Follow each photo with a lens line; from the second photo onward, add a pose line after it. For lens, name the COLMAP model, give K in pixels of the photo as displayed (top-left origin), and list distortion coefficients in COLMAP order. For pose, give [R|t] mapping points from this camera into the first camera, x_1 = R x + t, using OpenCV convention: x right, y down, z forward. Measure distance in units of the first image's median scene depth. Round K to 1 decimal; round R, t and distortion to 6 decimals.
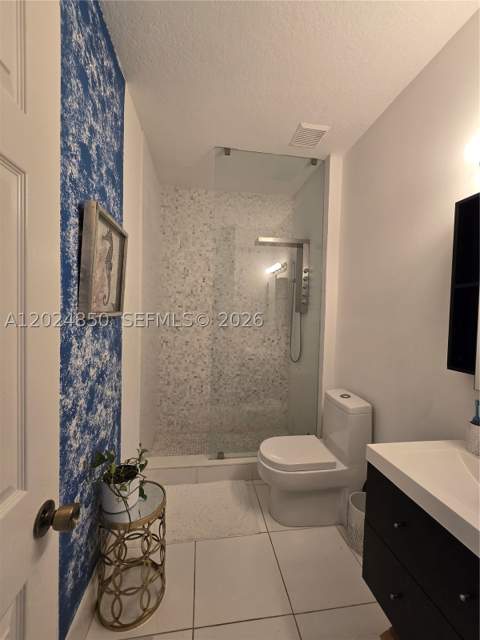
lens RADIAL K [[260.0, 0, 241.8], [0, 260.0, 319.2], [0, 0, 1]] dist [-0.003790, 0.002129]
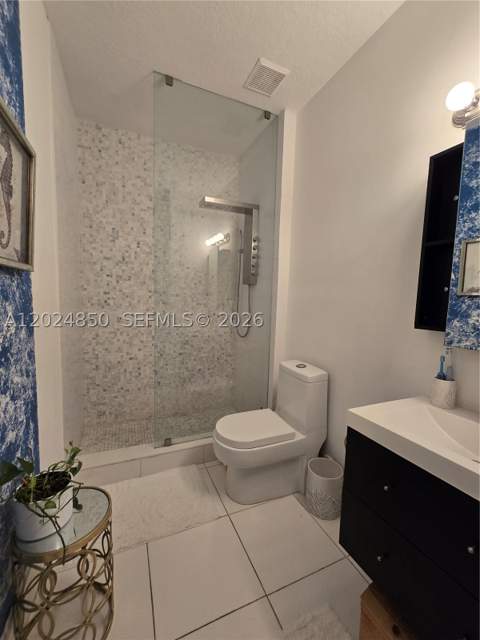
lens RADIAL K [[260.0, 0, 238.4], [0, 260.0, 320.1], [0, 0, 1]] dist [-0.003790, 0.002129]
pose [[0.966873, -0.018925, 0.254556, -0.077581], [0.001650, 0.997690, 0.067906, 0.056464], [-0.255253, -0.065236, 0.964671, 0.127090]]
